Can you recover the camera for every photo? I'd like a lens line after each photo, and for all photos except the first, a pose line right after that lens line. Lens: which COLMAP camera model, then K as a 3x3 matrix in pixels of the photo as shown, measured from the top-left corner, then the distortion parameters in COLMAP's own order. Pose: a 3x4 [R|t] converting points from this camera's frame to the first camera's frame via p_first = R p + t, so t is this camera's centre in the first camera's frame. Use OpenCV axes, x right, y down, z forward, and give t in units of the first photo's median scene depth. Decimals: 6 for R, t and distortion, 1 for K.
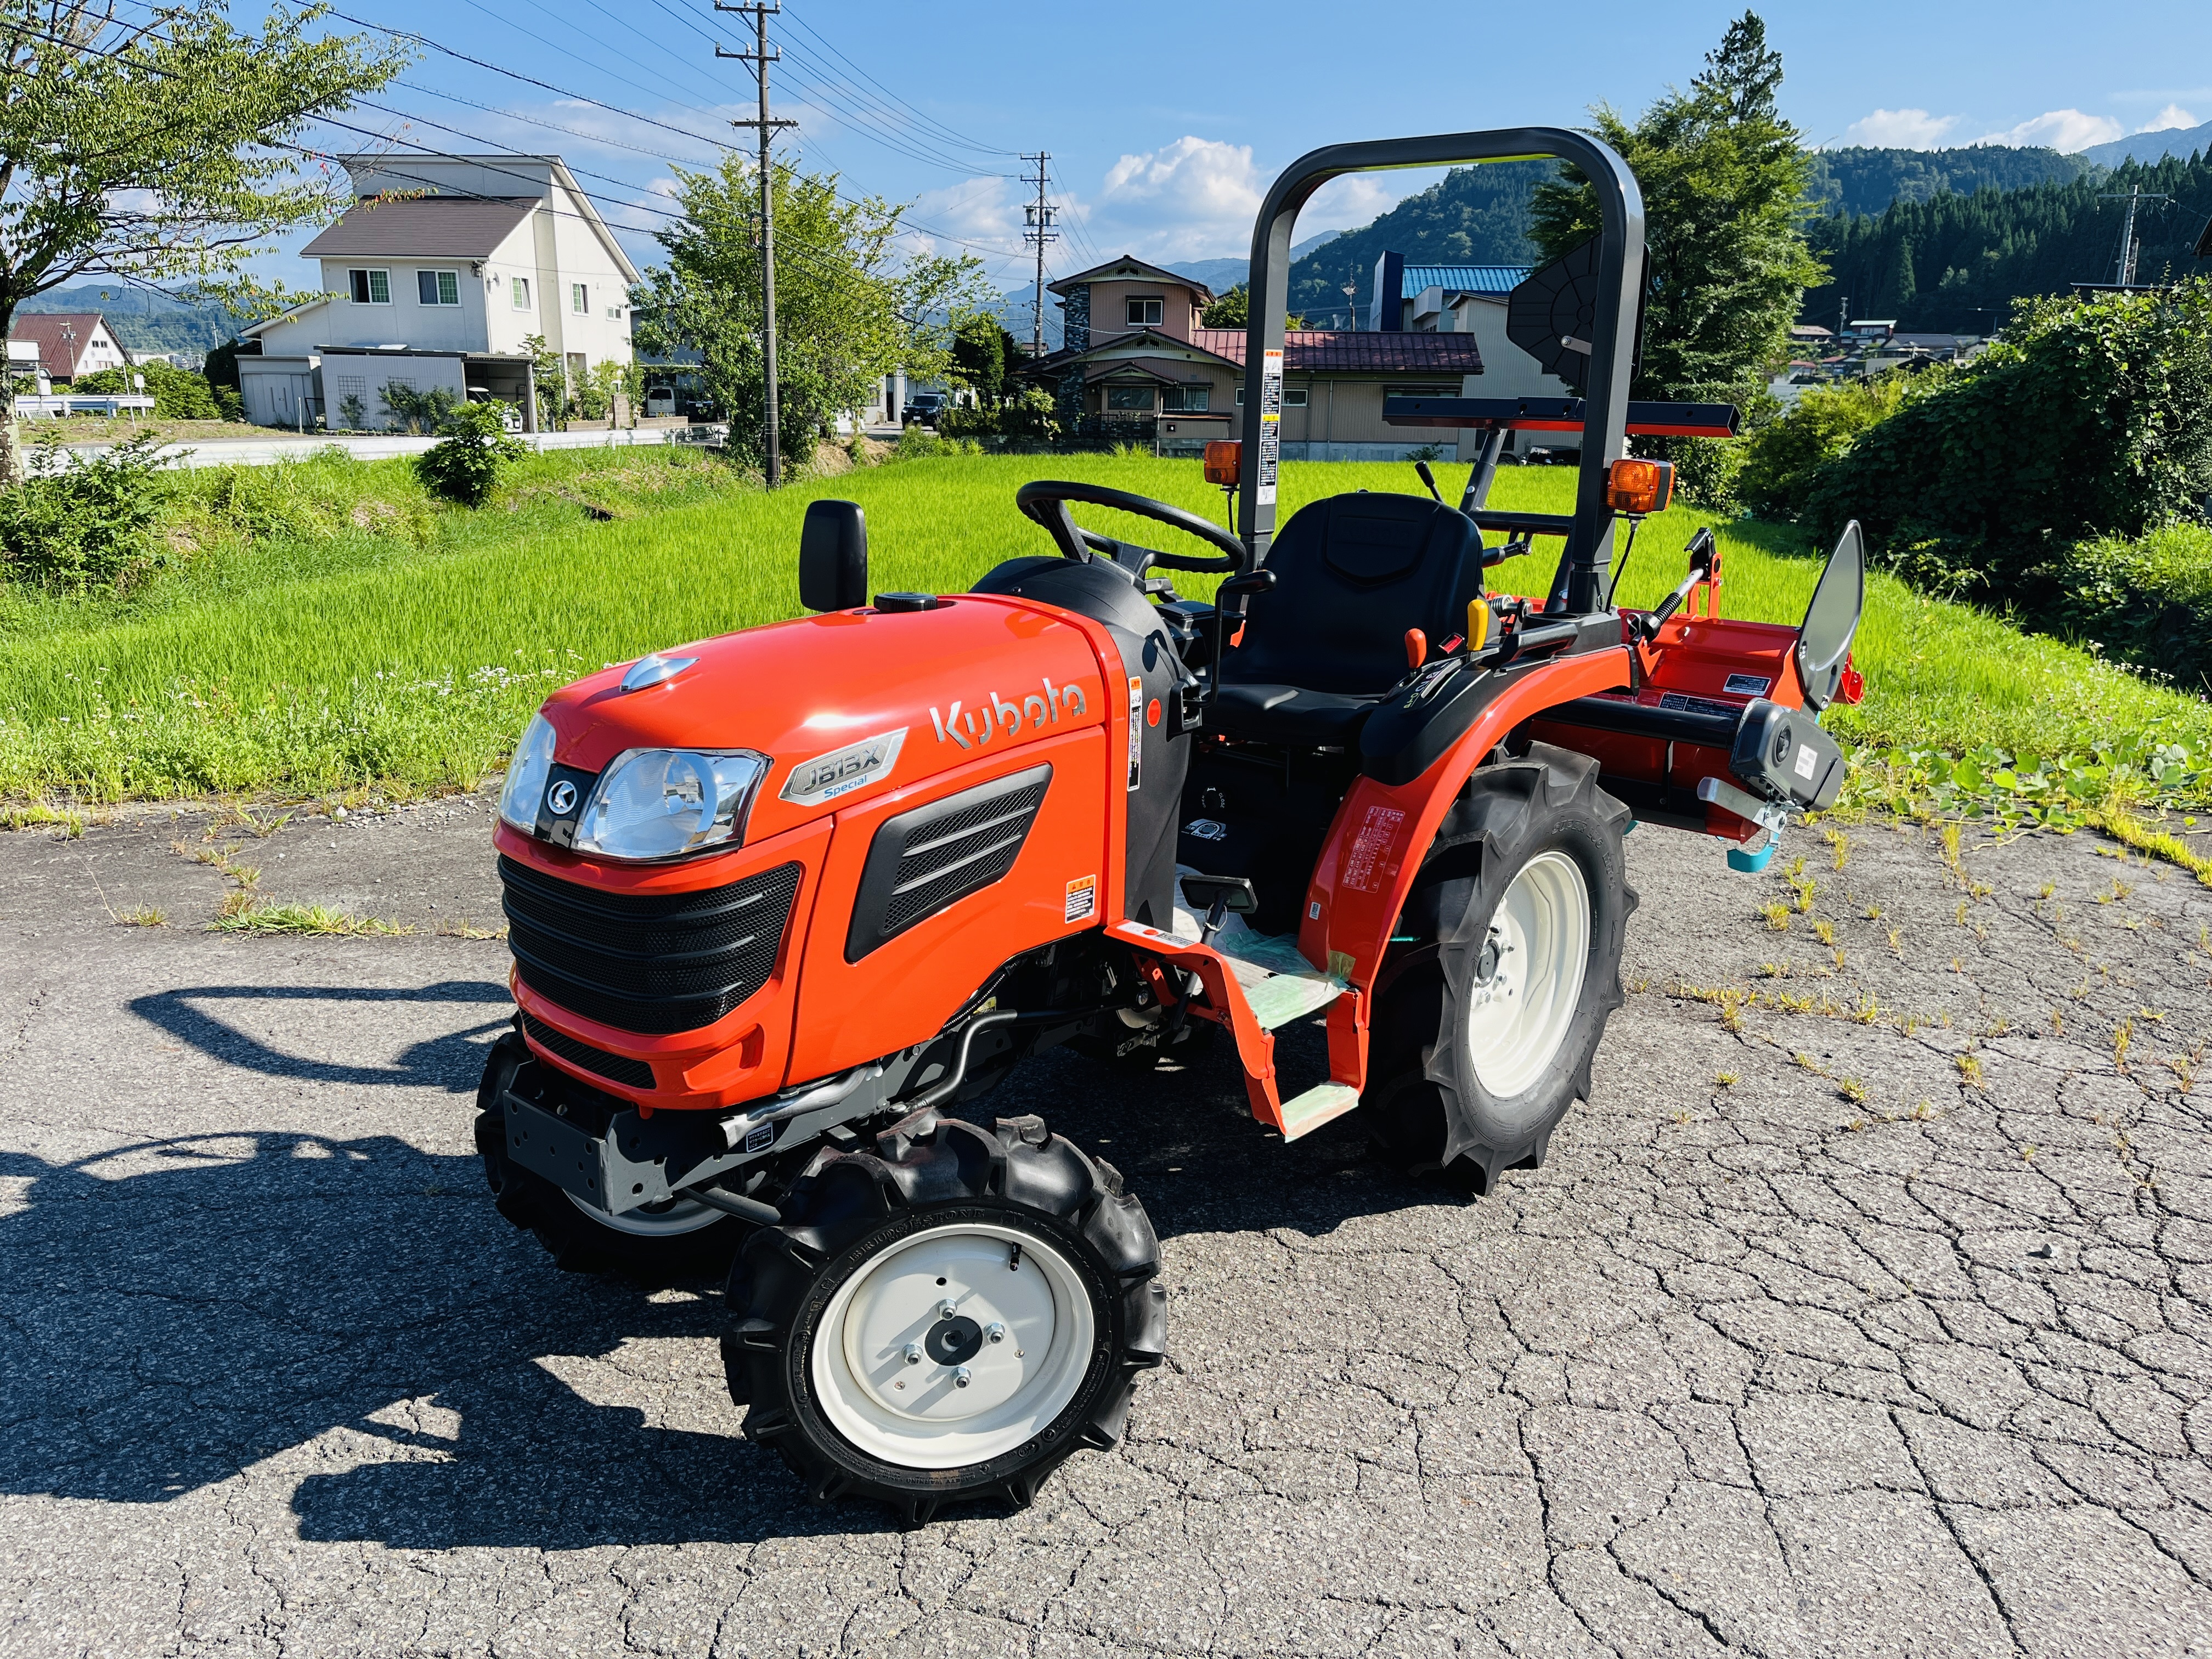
lens RADIAL K [[1662.2, 0, 1110.8], [0, 1662.2, 846.3], [0, 0, 1]] dist [0.074522, -0.106360]
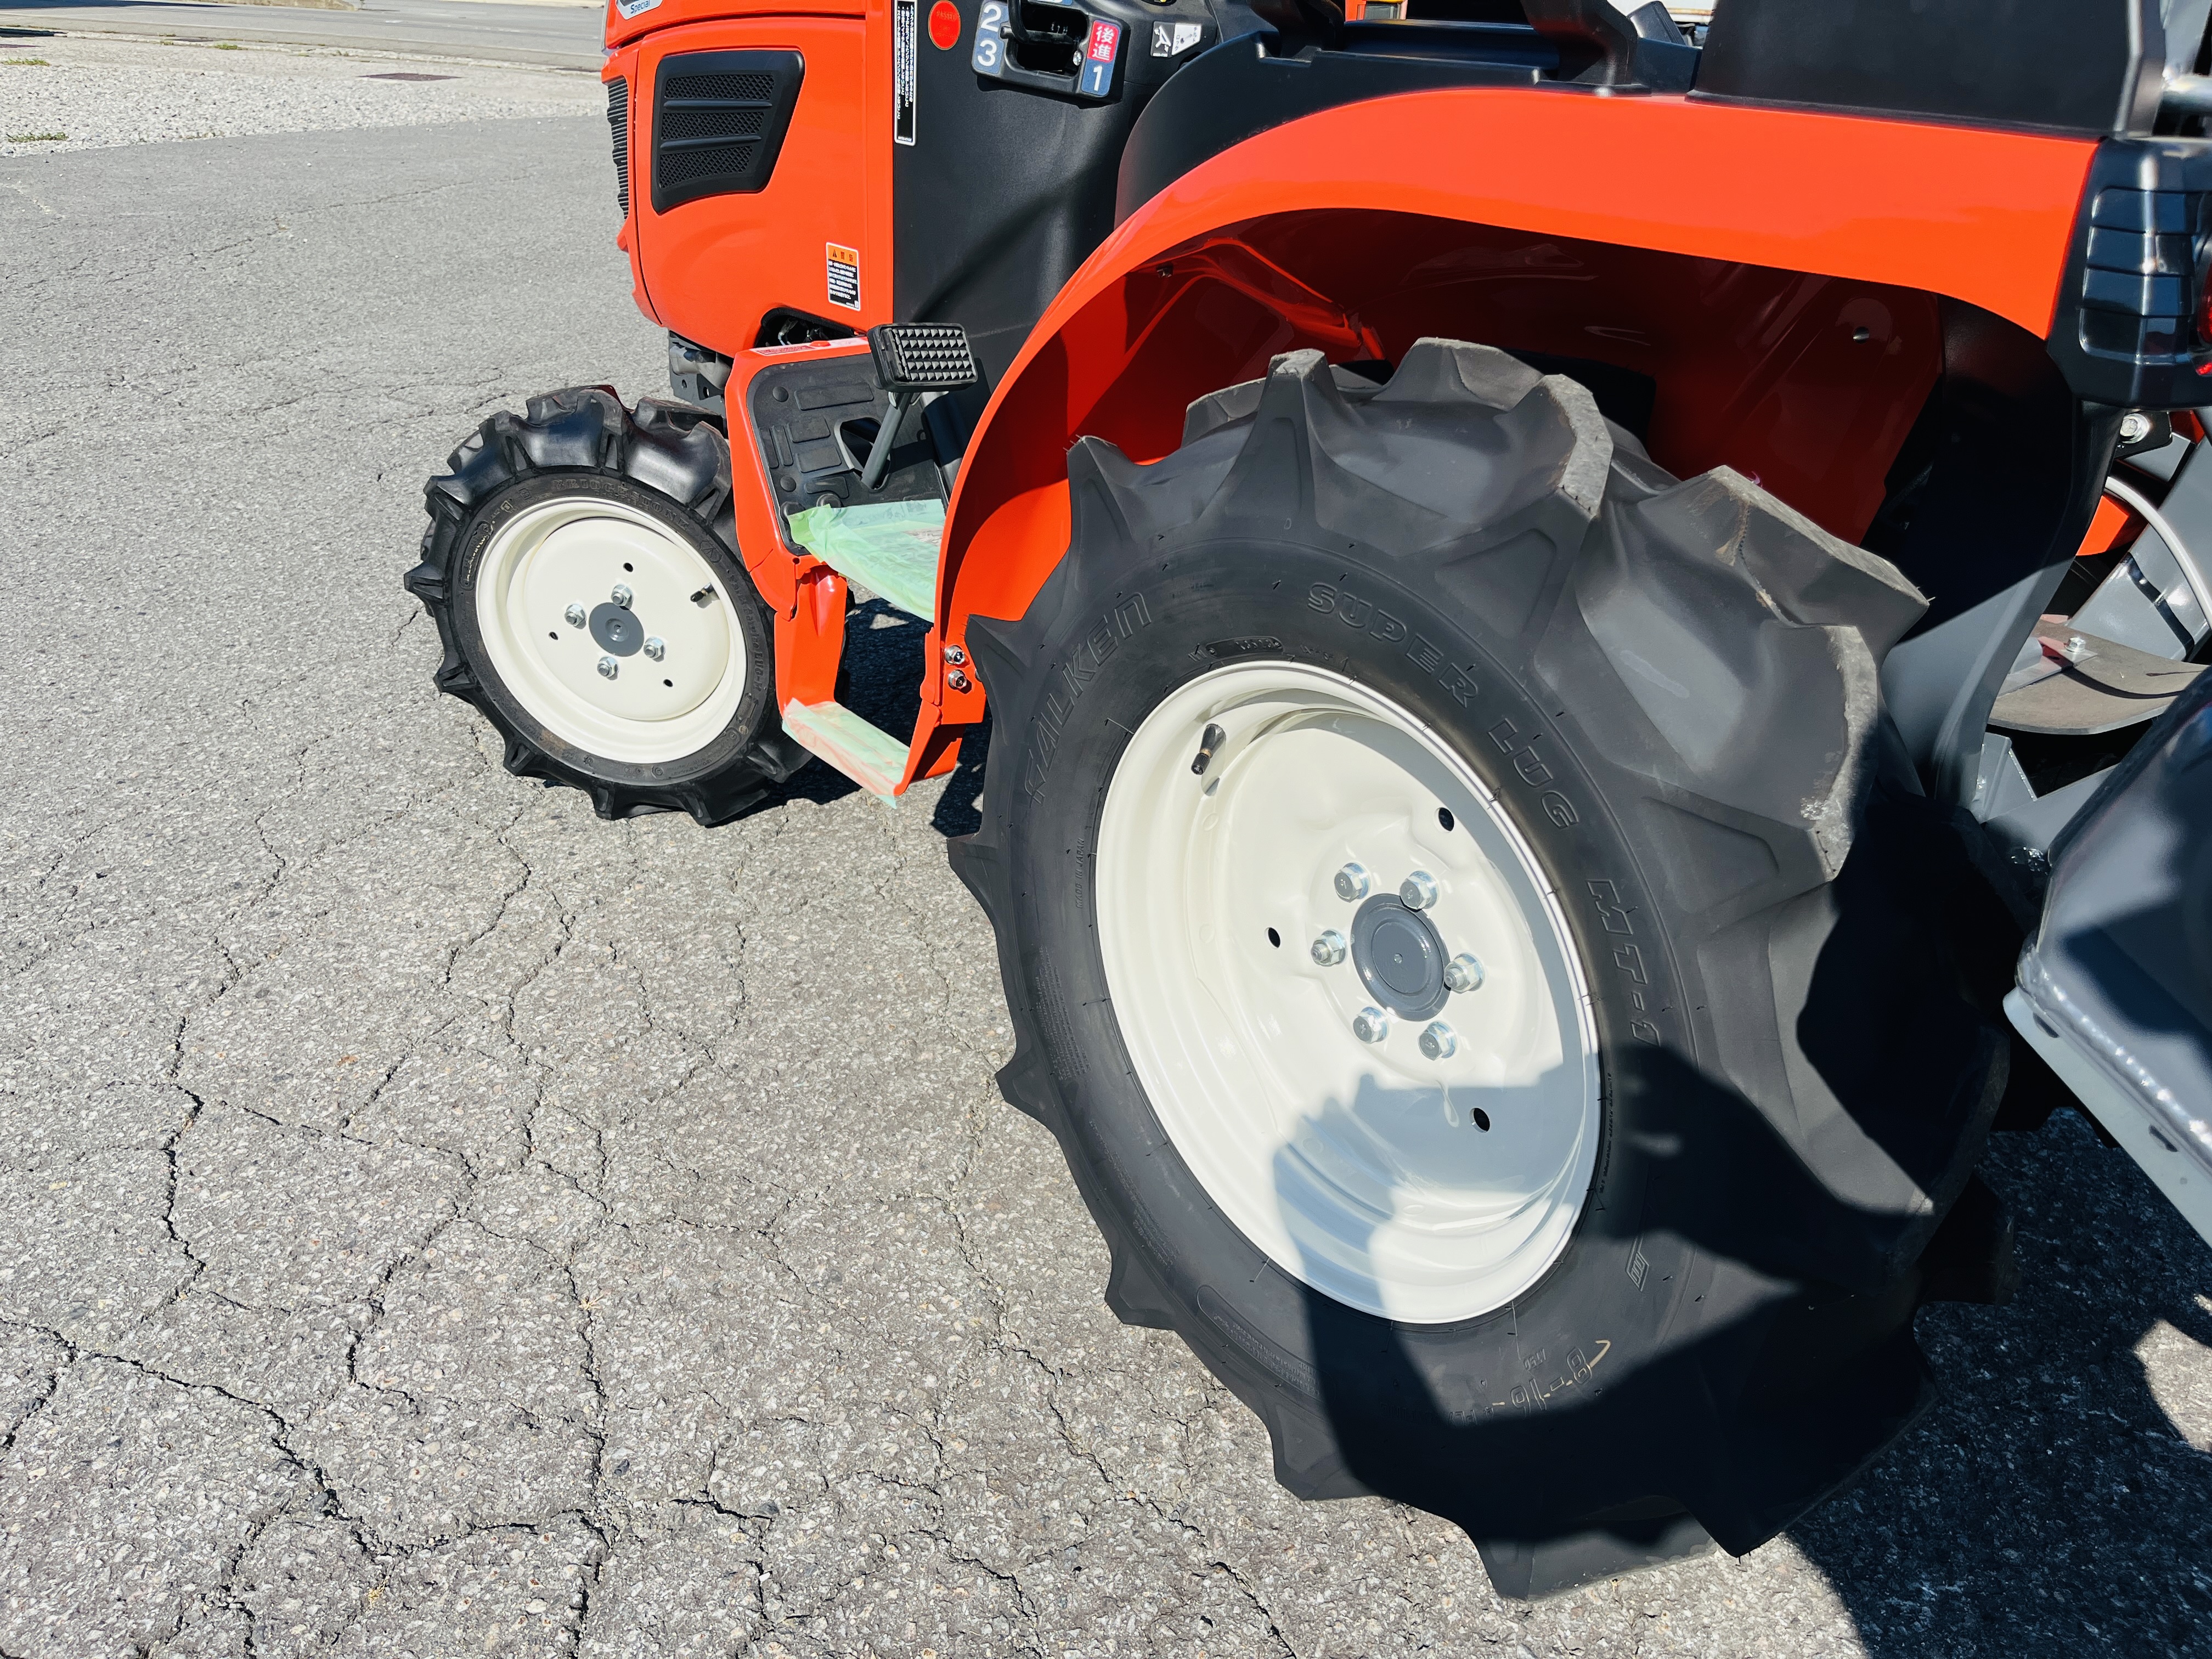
lens RADIAL K [[1664.1, 0, 1106.0], [0, 1664.1, 829.5], [0, 0, 1]] dist [0.078204, -0.122110]
pose [[-0.184869, 0.414753, -0.890956, 0.484925], [-0.306639, 0.836980, 0.453252, -0.091212], [0.933700, 0.356994, -0.027552, 0.809154]]
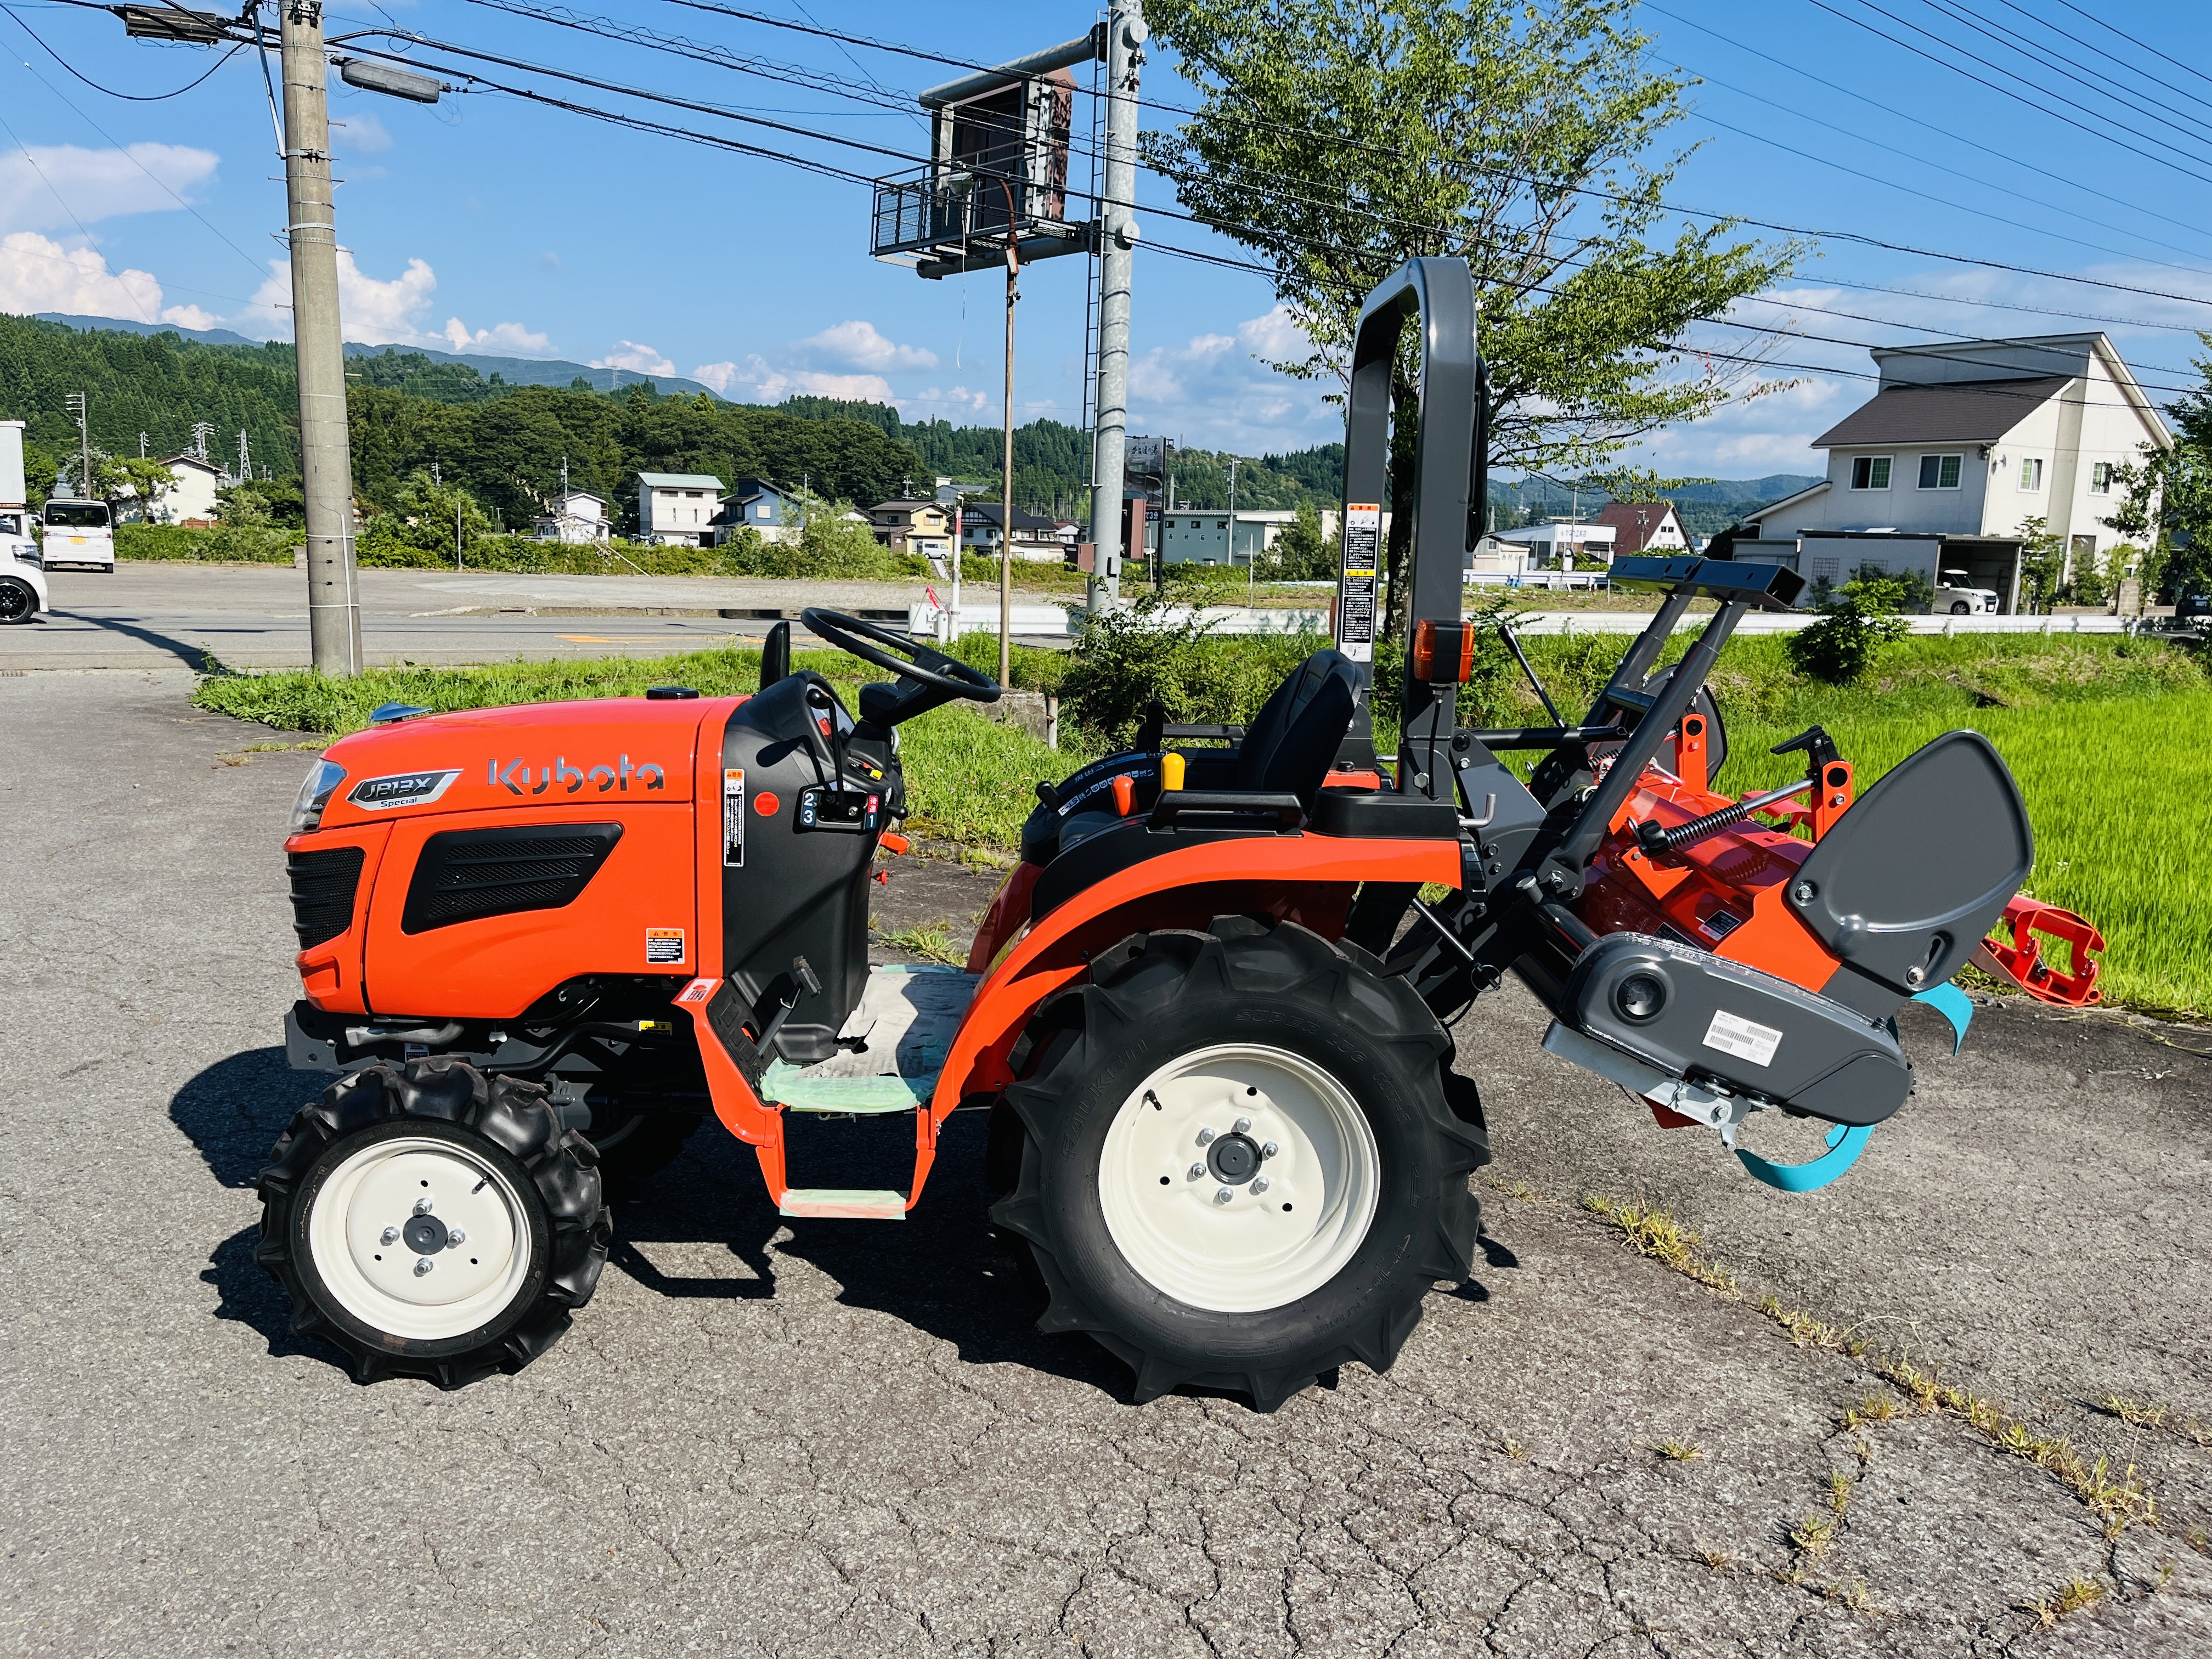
lens RADIAL K [[1662.2, 0, 1110.8], [0, 1662.2, 846.3], [0, 0, 1]] dist [0.074522, -0.106360]
pose [[0.666847, 0.138140, -0.732279, 0.705502], [-0.212937, 0.977019, -0.009602, -0.062771], [0.714124, 0.162333, 0.680937, 0.266958]]
